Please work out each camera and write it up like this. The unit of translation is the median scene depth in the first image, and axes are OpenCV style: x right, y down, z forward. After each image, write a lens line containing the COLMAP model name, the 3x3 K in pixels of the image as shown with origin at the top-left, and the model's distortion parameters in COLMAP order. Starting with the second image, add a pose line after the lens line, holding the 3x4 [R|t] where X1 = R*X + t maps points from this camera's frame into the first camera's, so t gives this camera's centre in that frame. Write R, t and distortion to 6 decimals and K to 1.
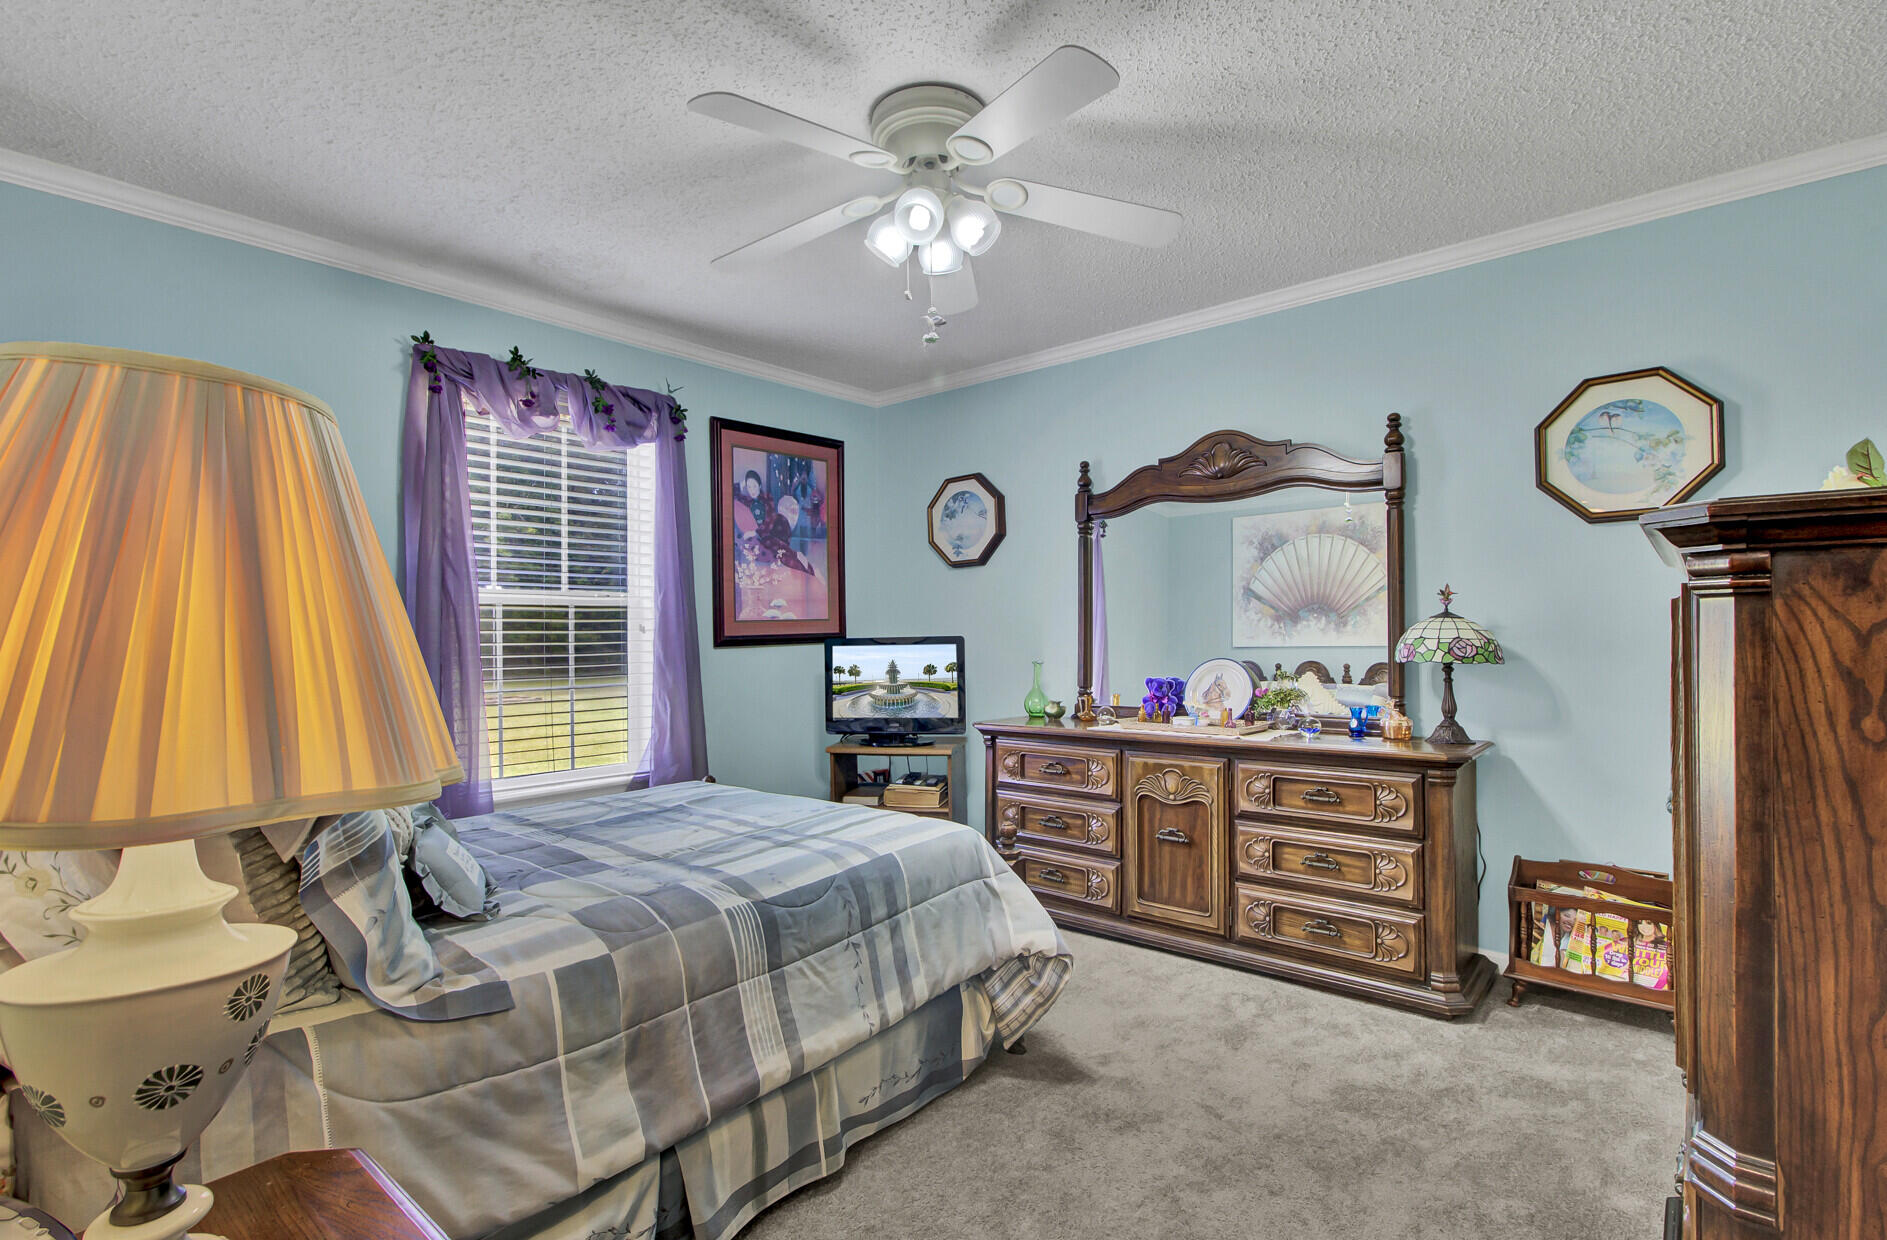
lens RADIAL K [[874.2, 0, 930.6], [0, 874.2, 633.8], [0, 0, 1]] dist [-0.001755, 0.000476]
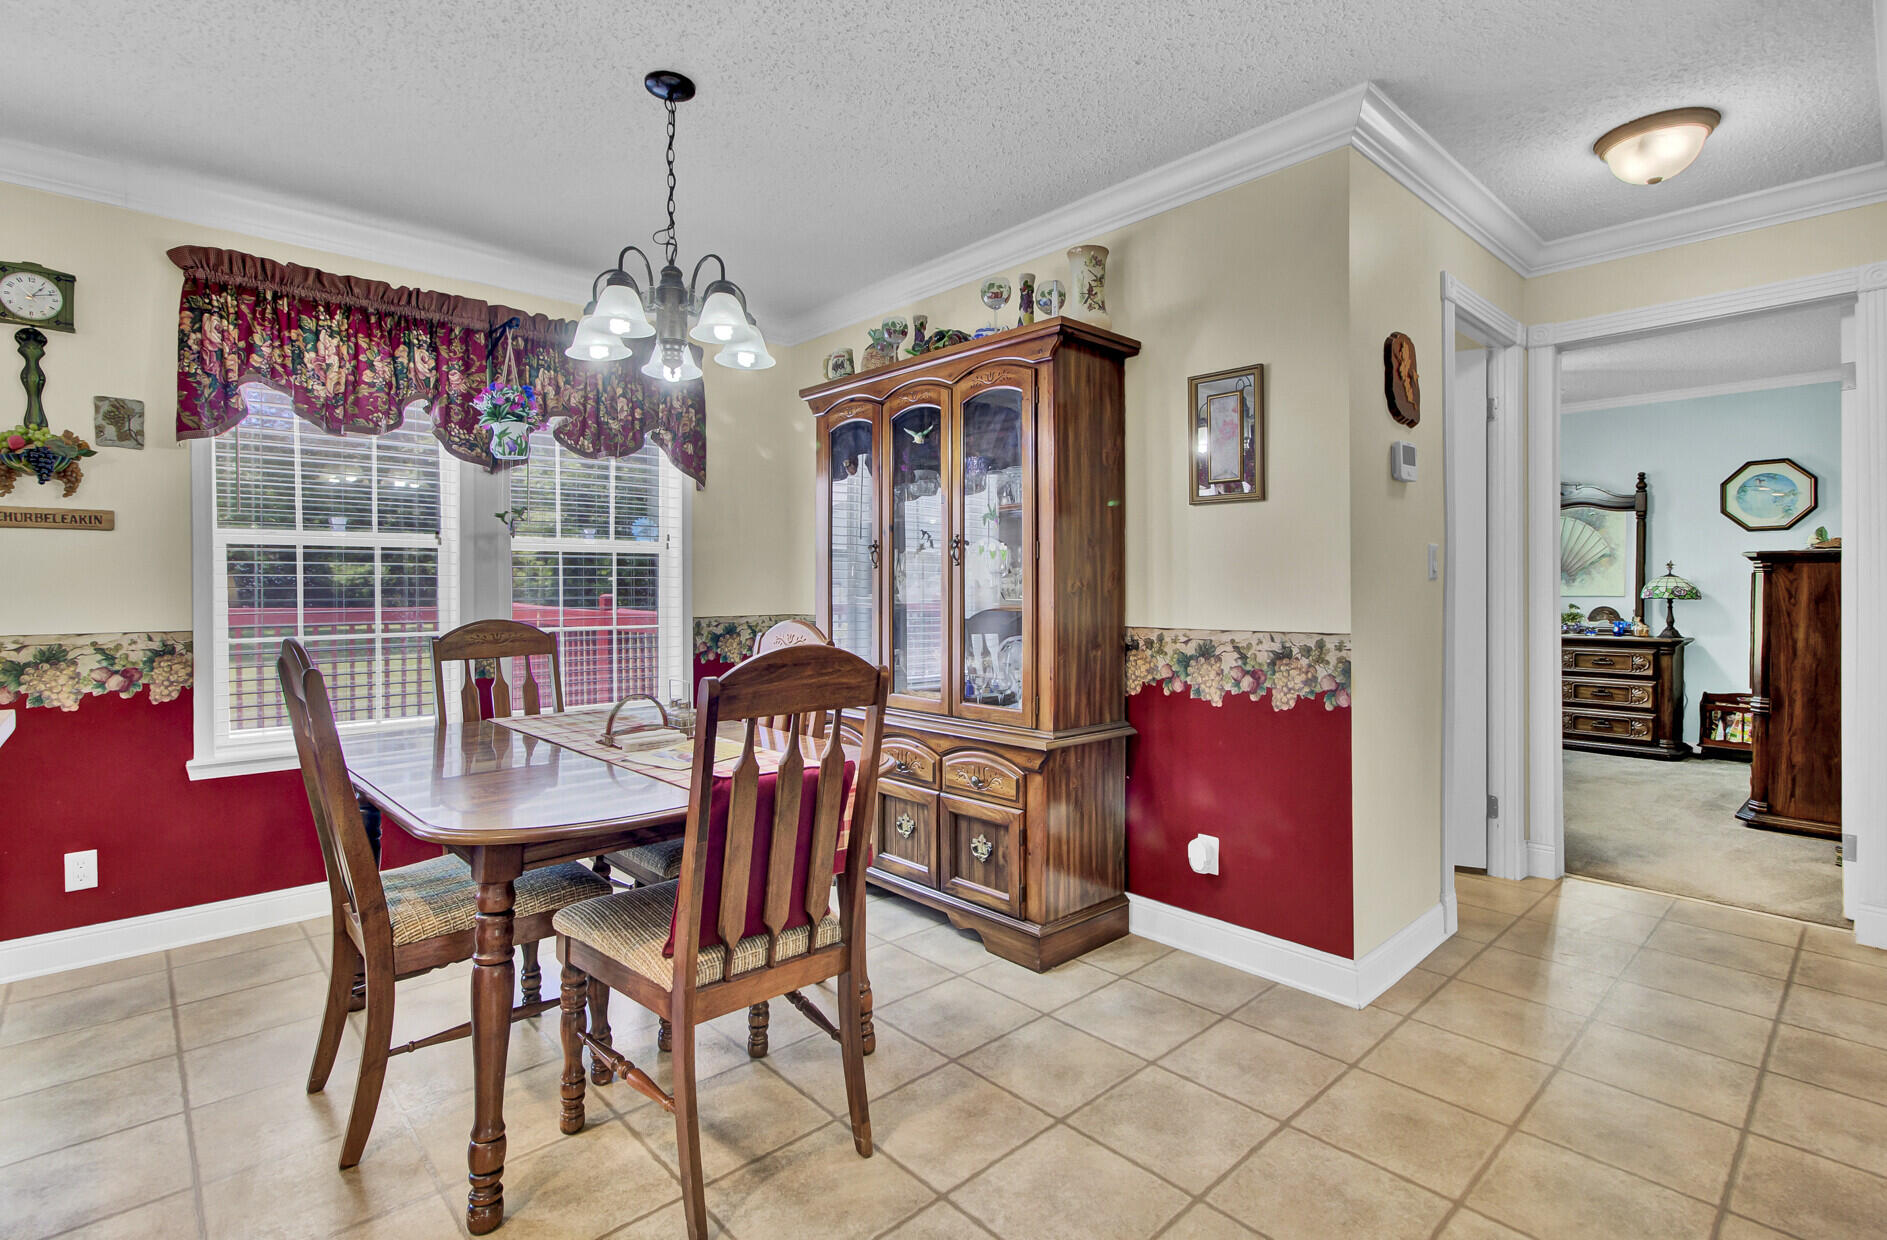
lens RADIAL K [[874.2, 0, 931.5], [0, 874.2, 607.0], [0, 0, 1]] dist [-0.001755, 0.000476]
pose [[0.990918, 0.011118, -0.134004, -0.890391], [-0.008313, 0.999735, 0.021472, 0.023890], [0.134207, -0.020163, 0.990748, -1.322686]]
